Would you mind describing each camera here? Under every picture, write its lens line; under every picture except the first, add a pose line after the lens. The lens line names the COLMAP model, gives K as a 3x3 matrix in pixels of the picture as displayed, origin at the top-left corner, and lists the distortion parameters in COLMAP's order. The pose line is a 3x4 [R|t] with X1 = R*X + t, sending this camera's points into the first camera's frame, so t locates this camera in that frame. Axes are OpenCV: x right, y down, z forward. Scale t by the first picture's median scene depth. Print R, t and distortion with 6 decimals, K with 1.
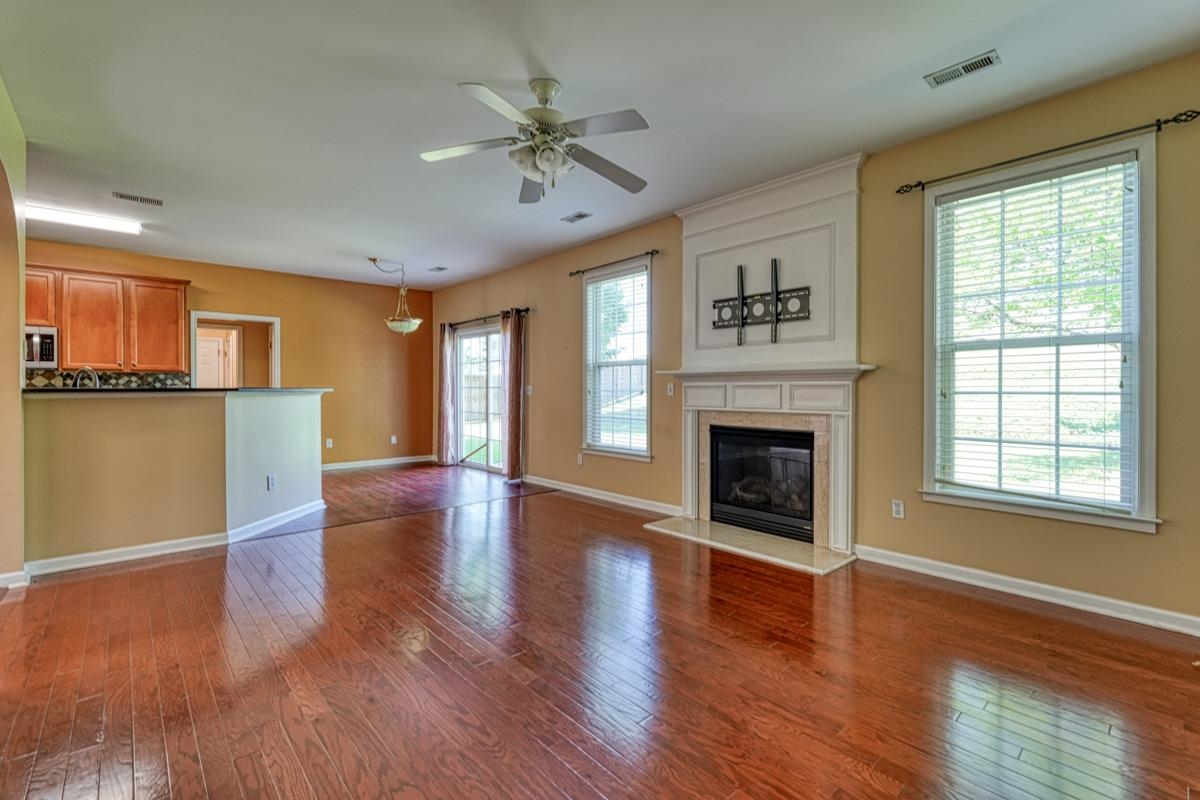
lens RADIAL K [[528.4, 0, 594.6], [0, 528.4, 388.8], [0, 0, 1]] dist [0.001658, 0.001089]
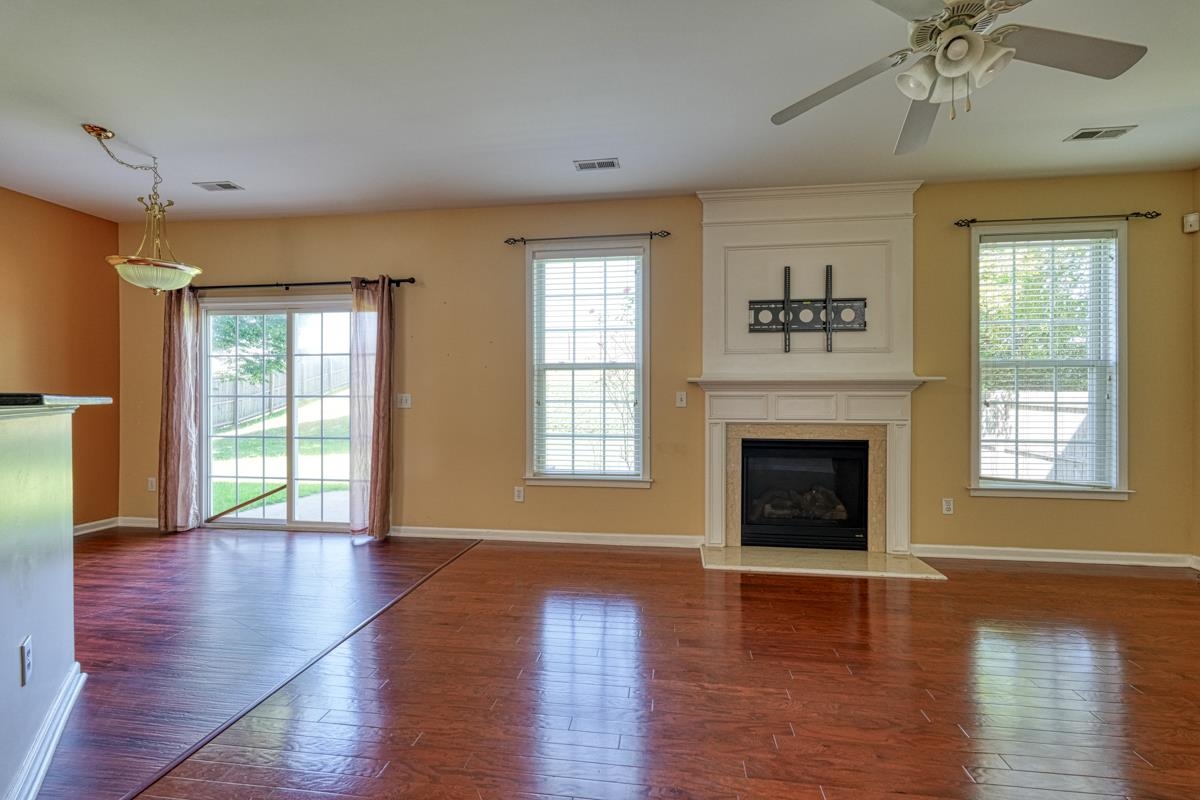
lens RADIAL K [[528.4, 0, 599.4], [0, 528.4, 399.3], [0, 0, 1]] dist [0.001658, 0.001089]
pose [[0.760531, -0.000032, 0.649302, -0.528189], [-0.001495, 0.999997, 0.001801, -0.000469], [-0.649300, -0.002340, 0.760529, 0.457738]]
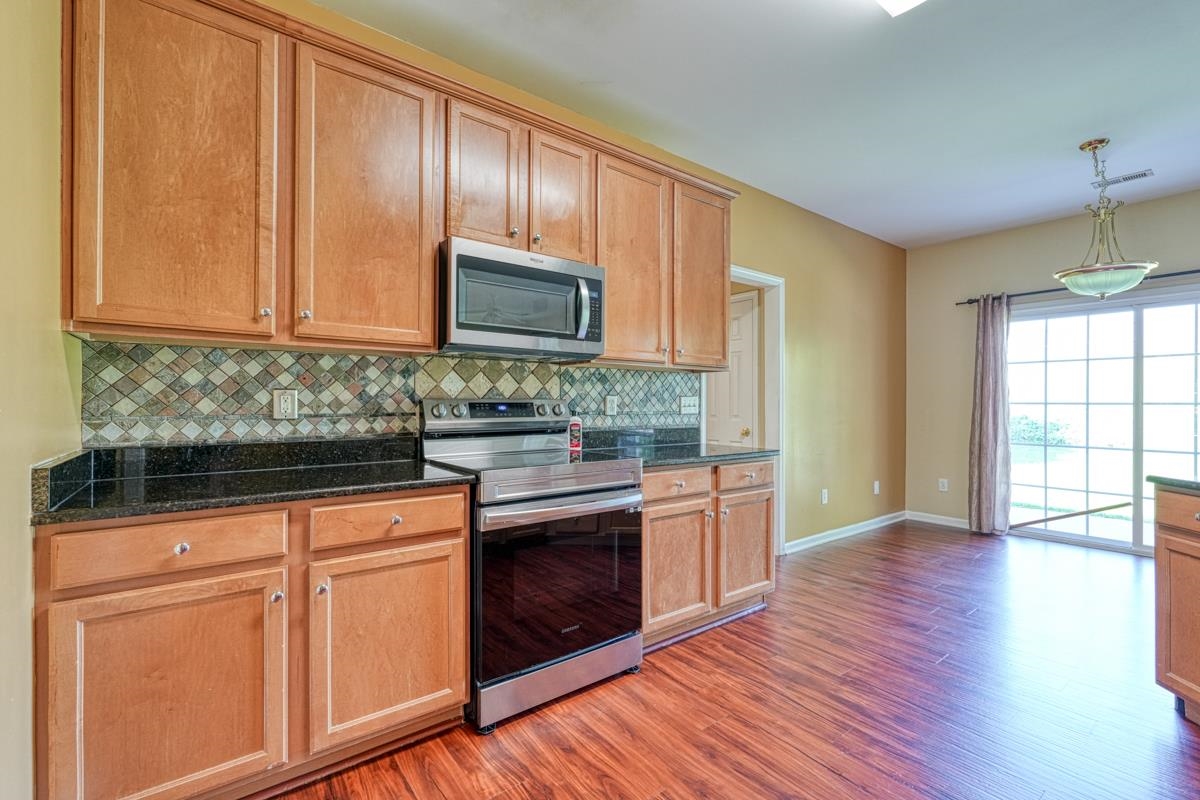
lens RADIAL K [[528.4, 0, 594.2], [0, 528.4, 403.0], [0, 0, 1]] dist [0.001658, 0.001089]
pose [[0.997405, 0.005282, -0.071795, -1.170338], [-0.005411, 0.999984, -0.001598, 0.002339], [0.071785, 0.001982, 0.997418, 0.647333]]
